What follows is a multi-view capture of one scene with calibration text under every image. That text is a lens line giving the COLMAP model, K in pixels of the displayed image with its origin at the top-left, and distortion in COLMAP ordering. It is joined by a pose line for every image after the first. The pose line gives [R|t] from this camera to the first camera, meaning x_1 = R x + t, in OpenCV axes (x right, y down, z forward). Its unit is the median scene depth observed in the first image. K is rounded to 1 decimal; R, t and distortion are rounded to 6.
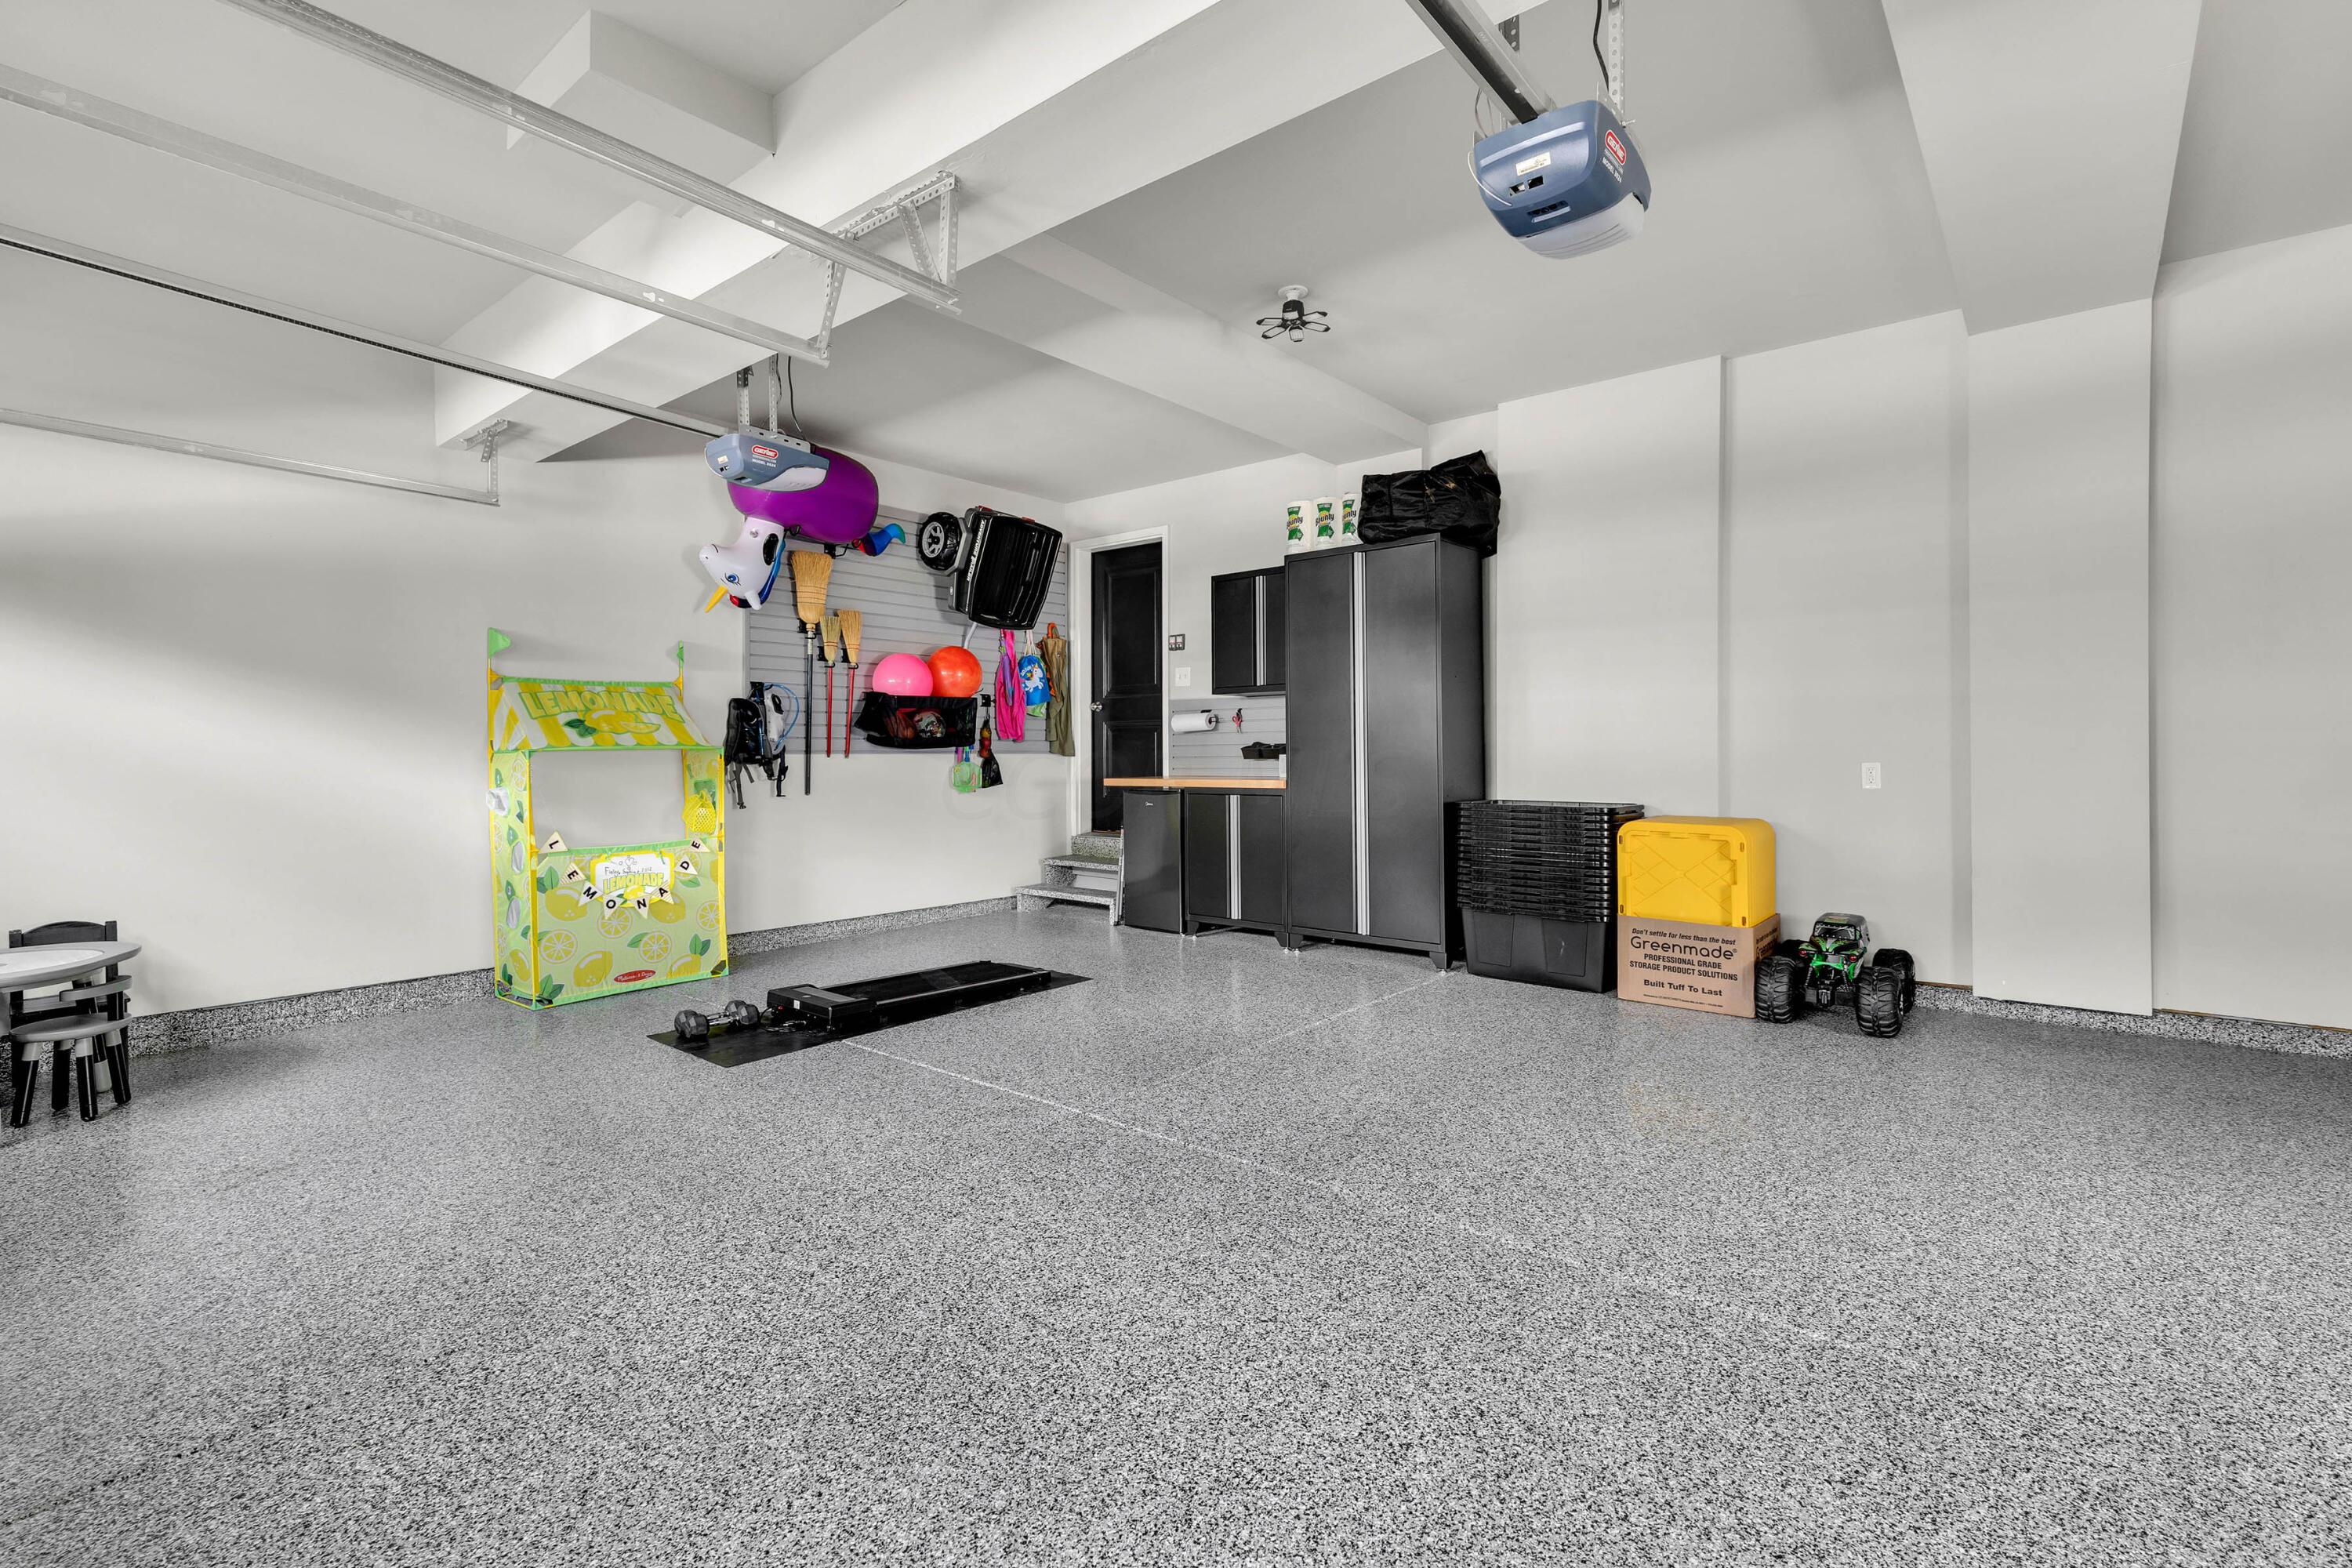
lens RADIAL K [[1064.4, 0, 1183.3], [0, 1064.4, 774.1], [0, 0, 1]] dist [-0.001975, 0.000073]
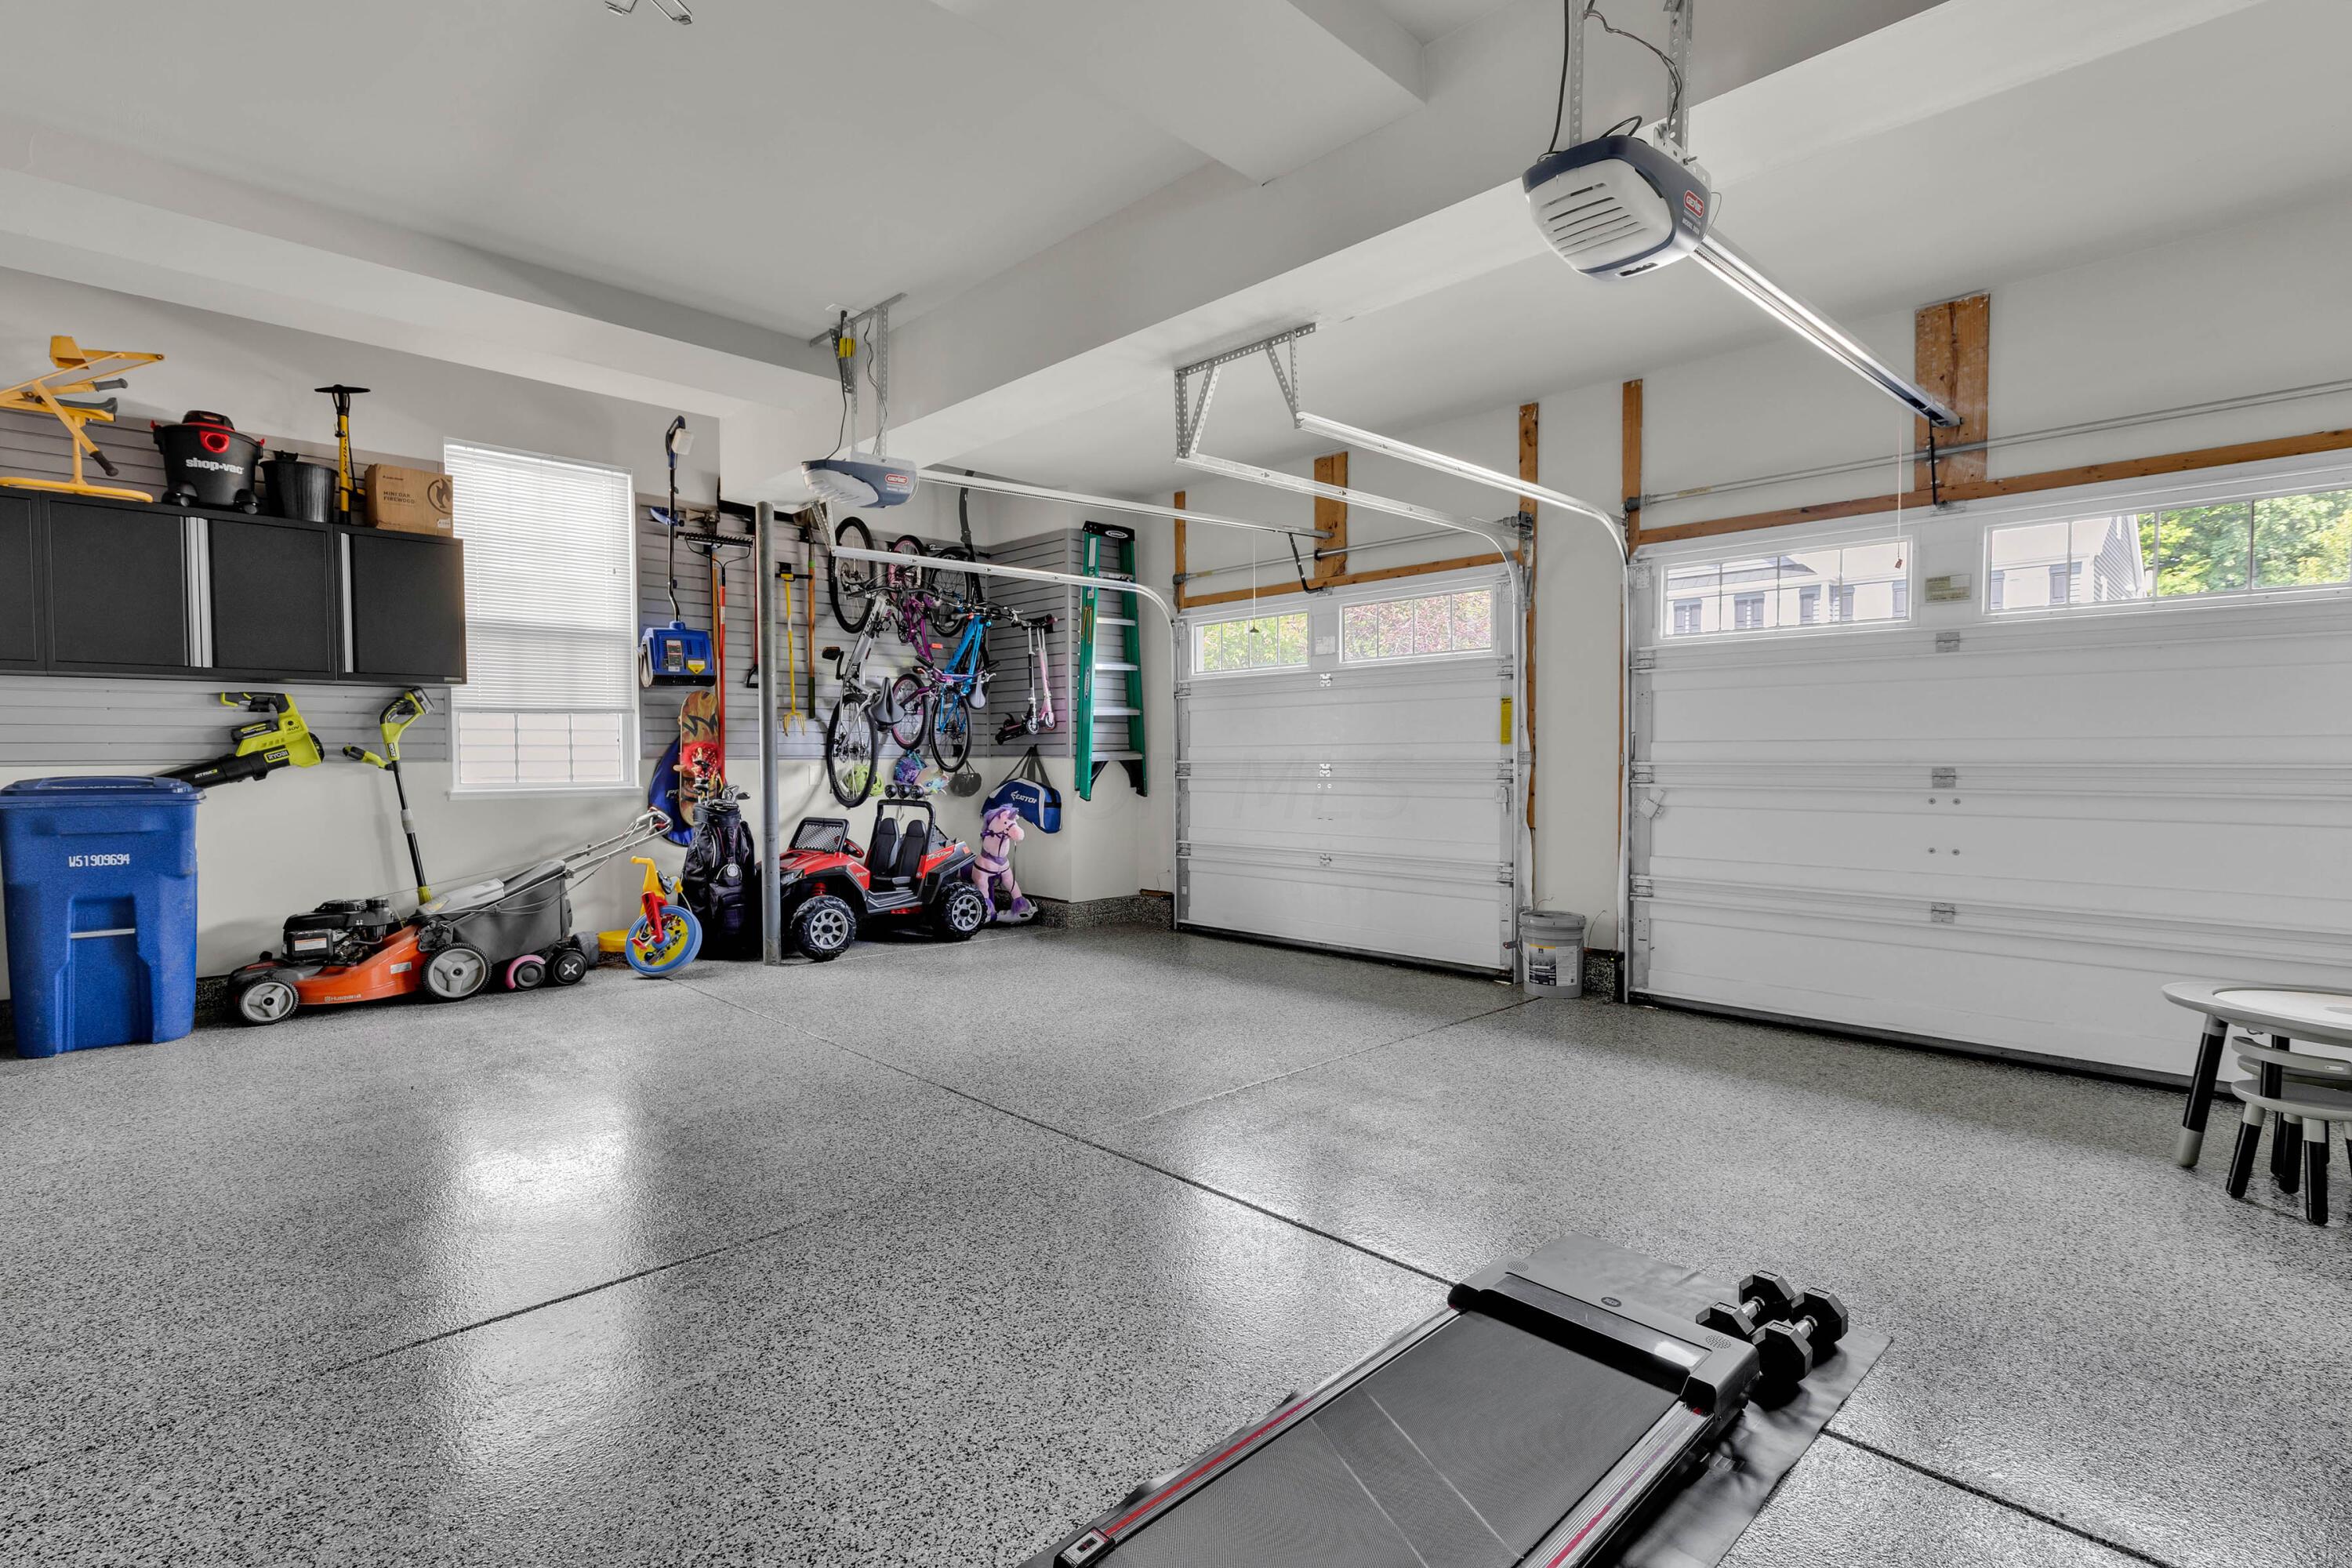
lens RADIAL K [[1064.4, 0, 1183.3], [0, 1064.4, 774.1], [0, 0, 1]] dist [-0.001975, 0.000073]
pose [[-0.995085, 0.003650, 0.098957, -0.303595], [0.007351, 0.999286, 0.037063, -0.051049], [-0.098751, 0.037608, -0.994401, 2.046134]]
